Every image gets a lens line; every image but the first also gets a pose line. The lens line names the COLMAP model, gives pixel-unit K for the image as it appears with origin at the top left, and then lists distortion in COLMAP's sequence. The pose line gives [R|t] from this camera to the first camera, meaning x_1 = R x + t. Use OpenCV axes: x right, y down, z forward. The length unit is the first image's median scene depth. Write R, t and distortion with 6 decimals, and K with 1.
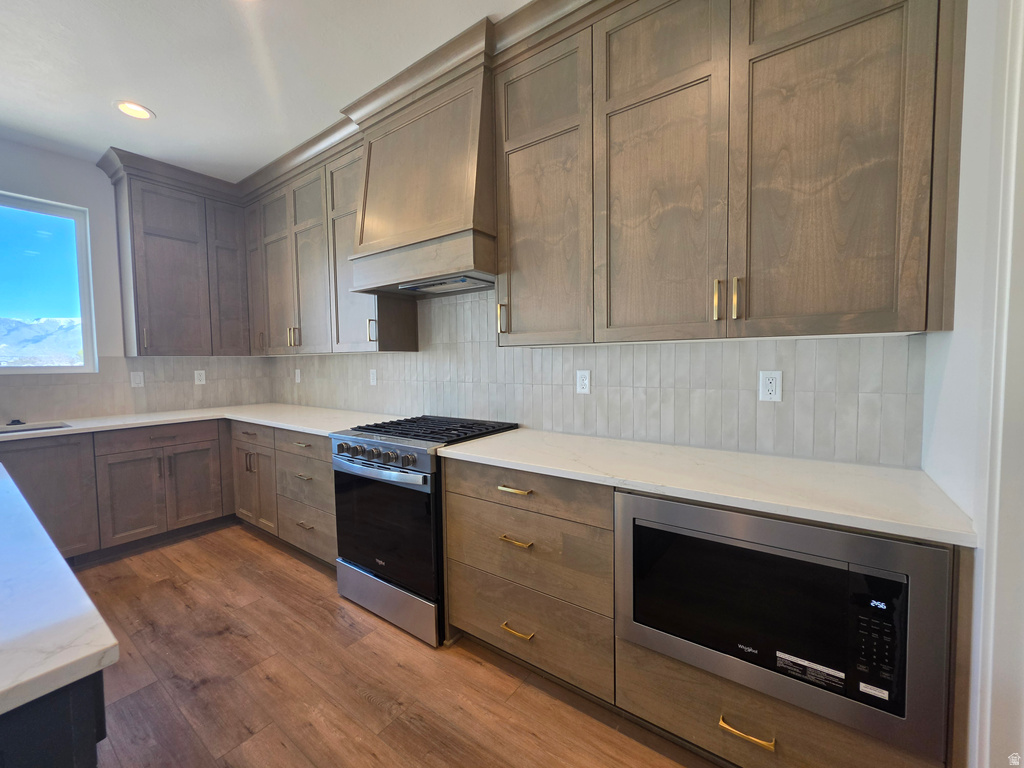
lens RADIAL K [[411.0, 0, 509.9], [0, 411.0, 380.7], [0, 0, 1]] dist [-0.003423, 0.000823]
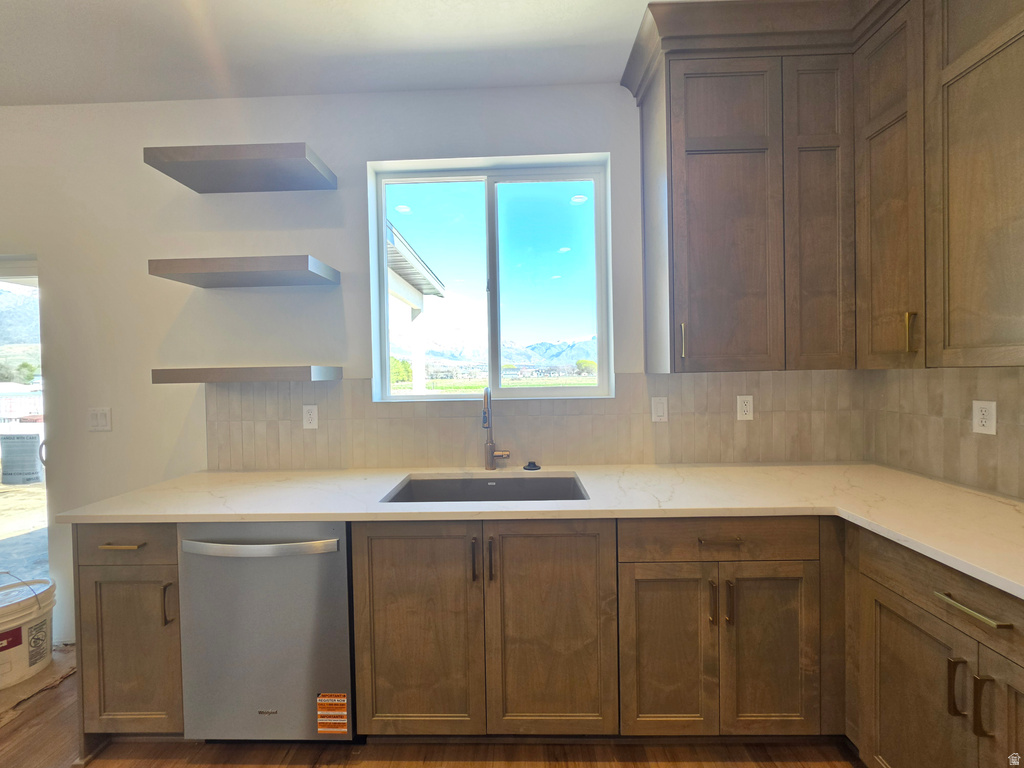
lens RADIAL K [[411.0, 0, 511.3], [0, 411.0, 379.6], [0, 0, 1]] dist [-0.003423, 0.000823]
pose [[0.566615, 0.013528, -0.823872, -0.551251], [-0.027272, 0.999625, -0.002343, -0.042612], [0.823531, 0.023796, 0.566771, 0.485849]]
